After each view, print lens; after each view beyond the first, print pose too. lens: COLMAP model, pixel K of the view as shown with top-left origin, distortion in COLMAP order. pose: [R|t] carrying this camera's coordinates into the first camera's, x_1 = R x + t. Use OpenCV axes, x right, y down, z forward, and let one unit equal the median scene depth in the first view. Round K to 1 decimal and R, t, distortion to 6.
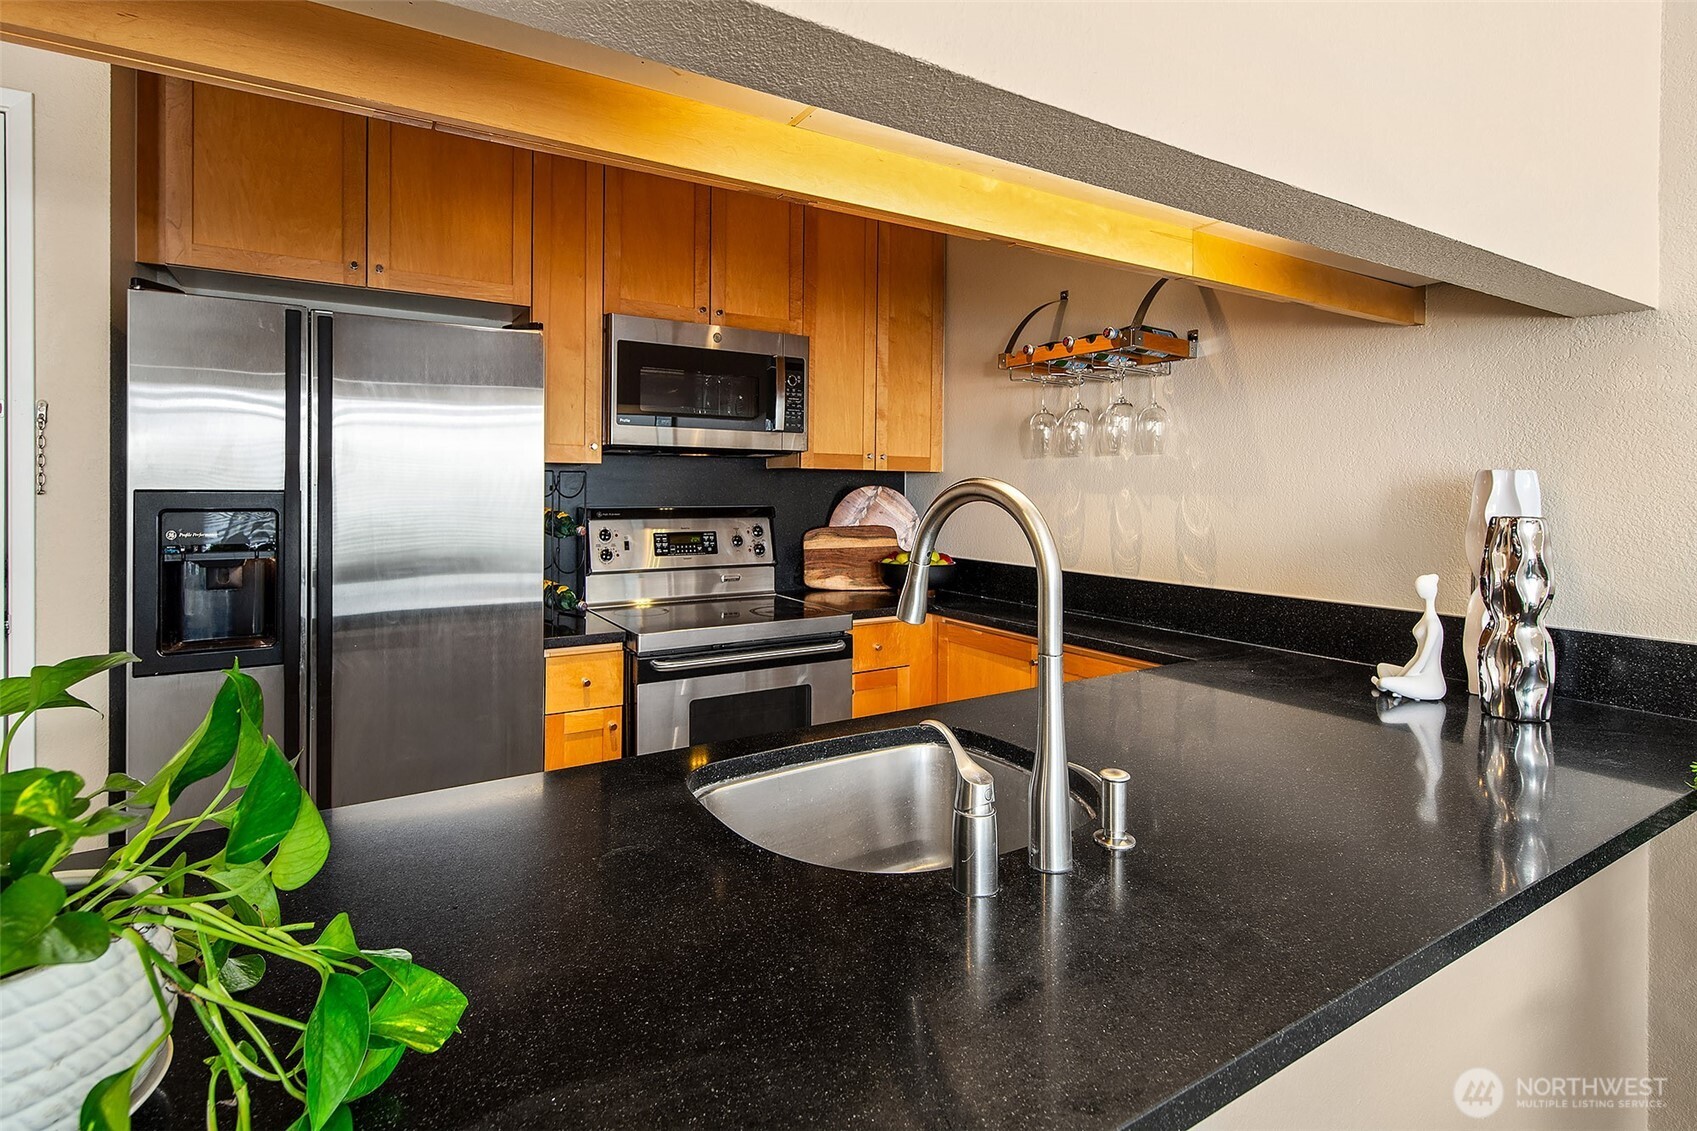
lens RADIAL K [[831.3, 0, 868.3], [0, 831.3, 494.5], [0, 0, 1]] dist [-0.000087, 0.000004]
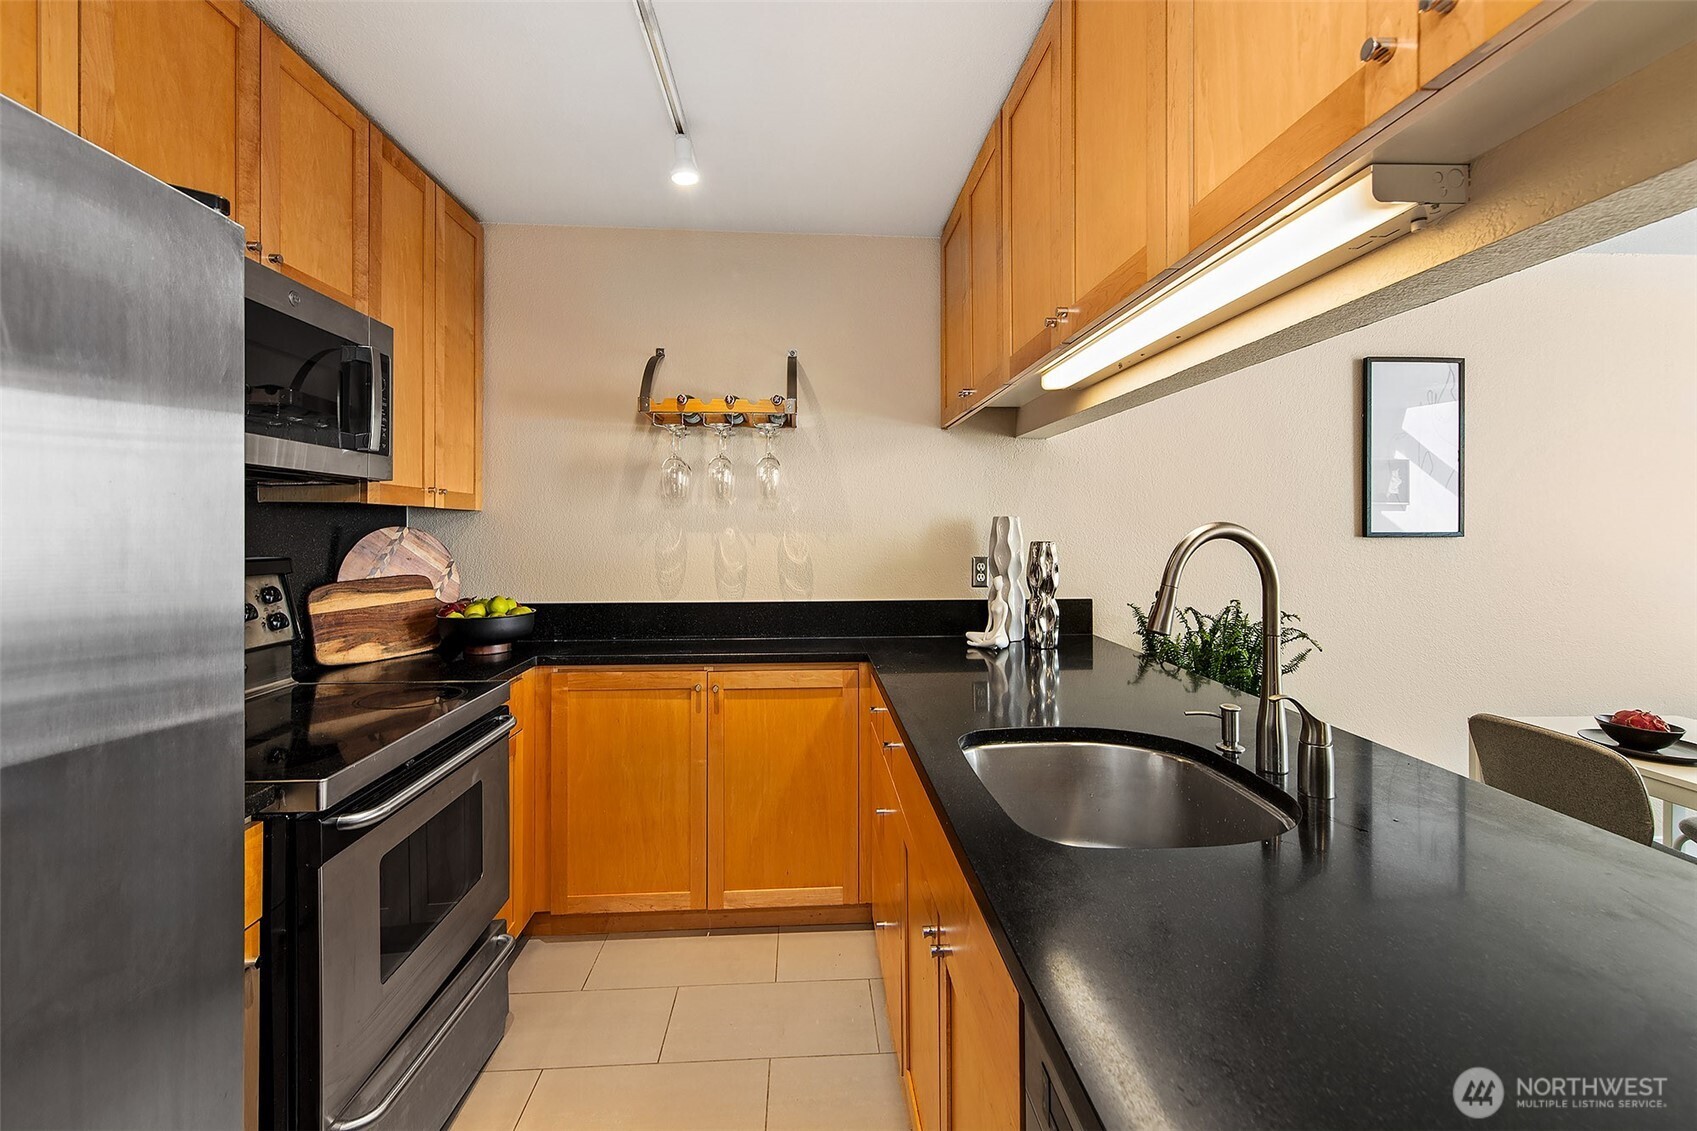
lens RADIAL K [[662.7, 0, 855.0], [0, 662.7, 528.8], [0, 0, 1]] dist [0.011516, -0.000529]
pose [[0.479037, -0.008711, 0.877752, -0.409183], [0.010682, 0.999935, 0.004094, -0.006959], [-0.877730, 0.007415, 0.479098, 0.349633]]
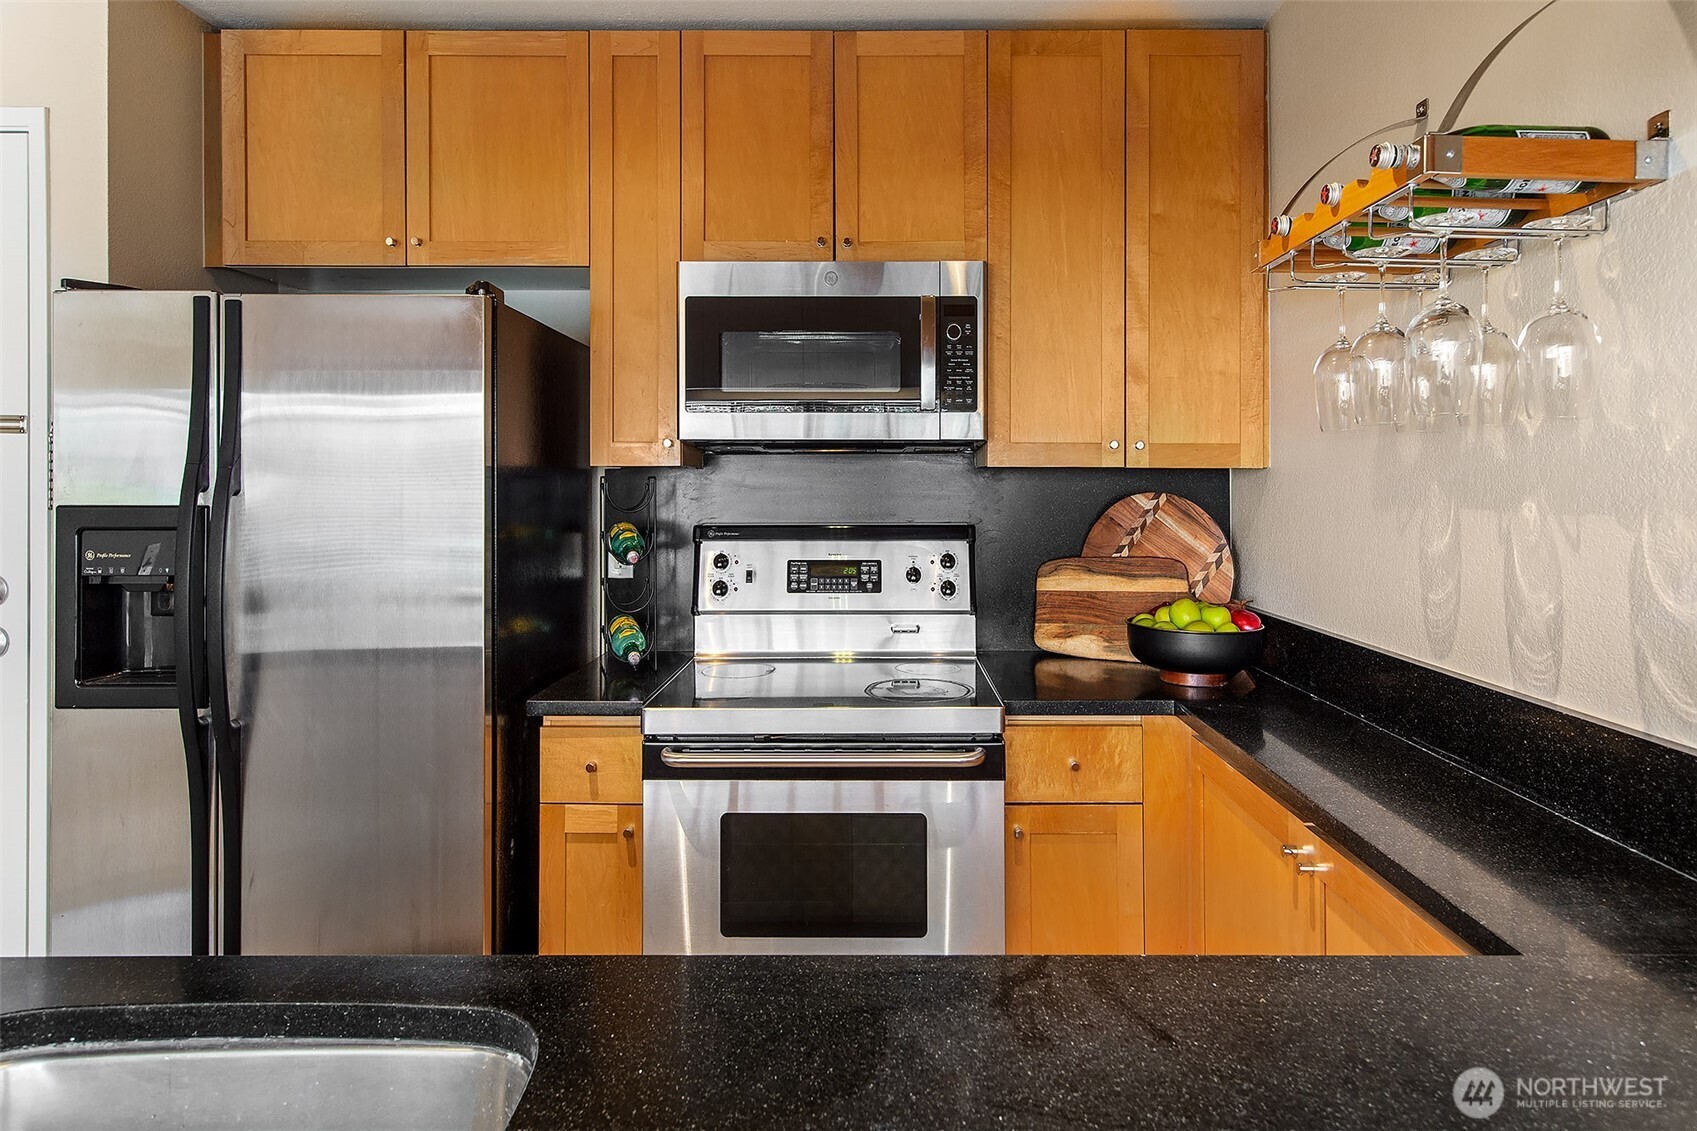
lens RADIAL K [[988.1, 0, 891.4], [0, 988.1, 481.4], [0, 0, 1]] dist [0.001428, 0.002959]
pose [[0.836785, -0.010182, -0.547438, 0.287239], [0.001406, 0.999864, -0.016449, -0.007916], [0.547530, 0.012994, 0.836685, 0.329145]]
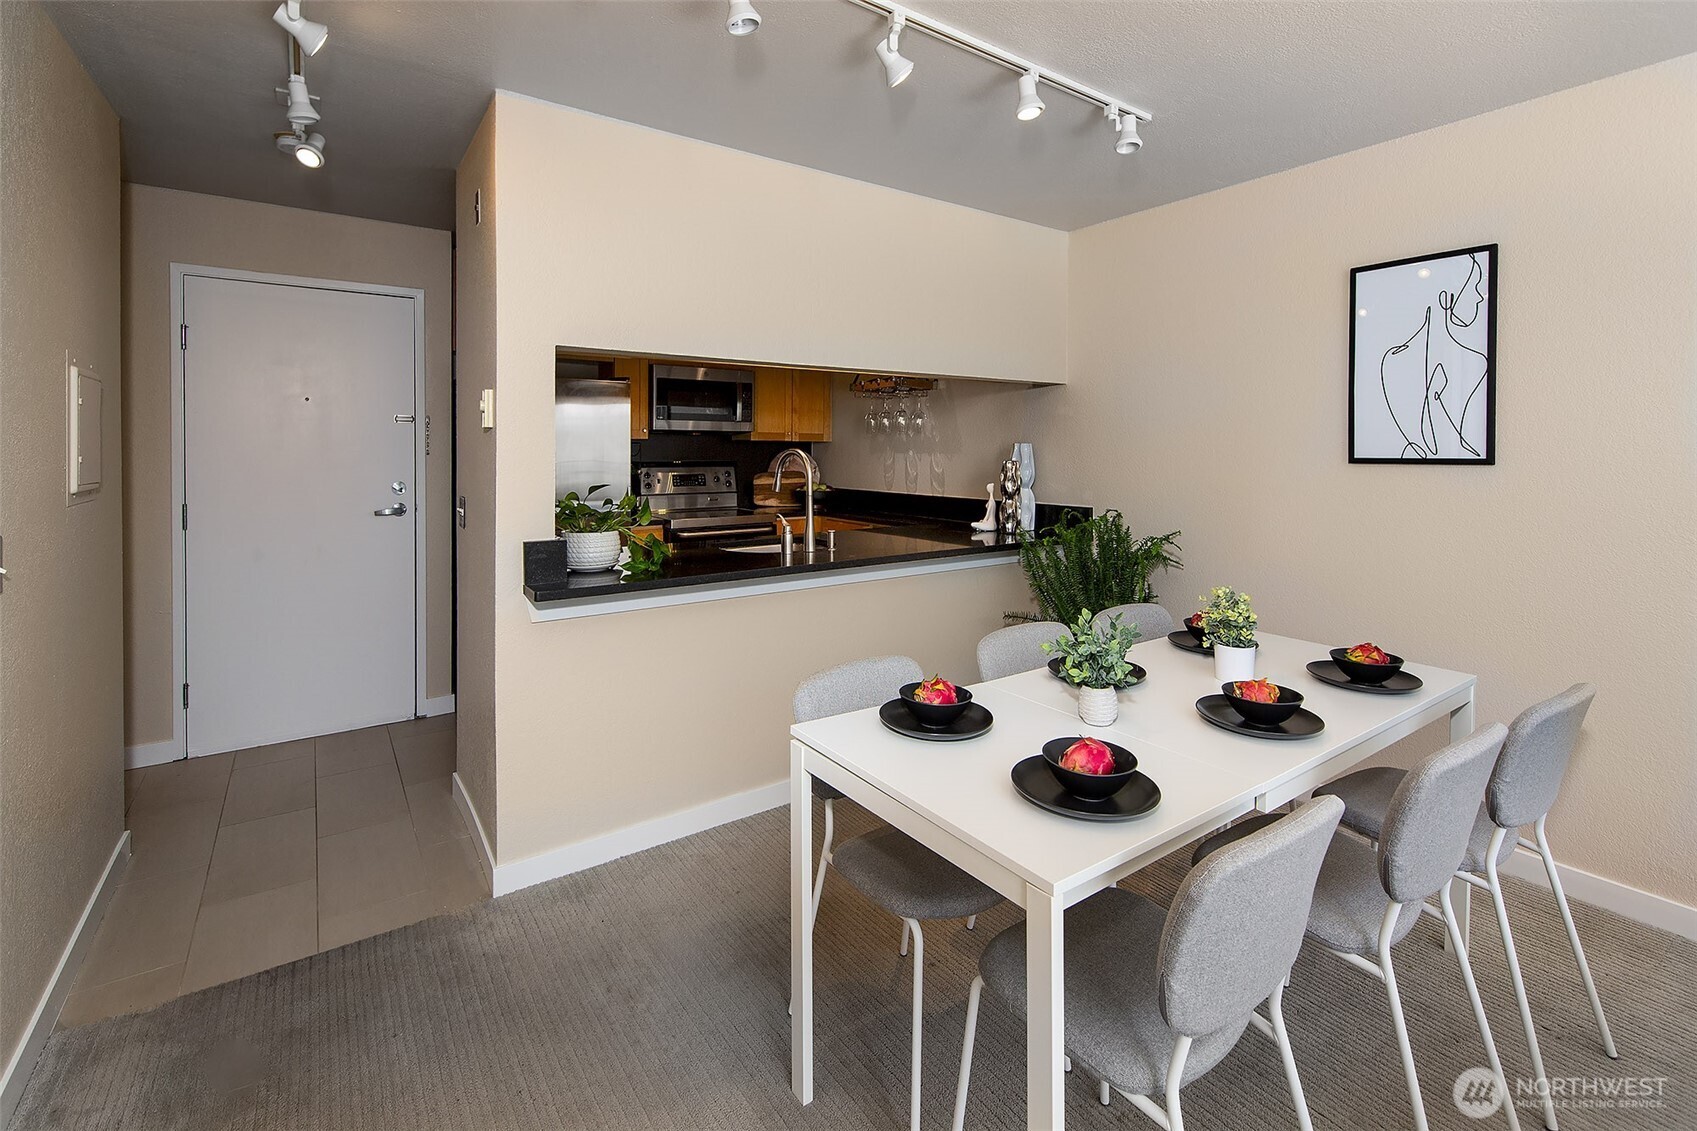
lens RADIAL K [[781.4, 0, 907.1], [0, 781.4, 463.3], [0, 0, 1]] dist [0.004404, 0.000056]
pose [[0.995315, -0.004798, 0.096569, 0.105009], [0.003828, 0.999940, 0.010232, 0.003929], [-0.096612, -0.009814, 0.995274, -0.837165]]
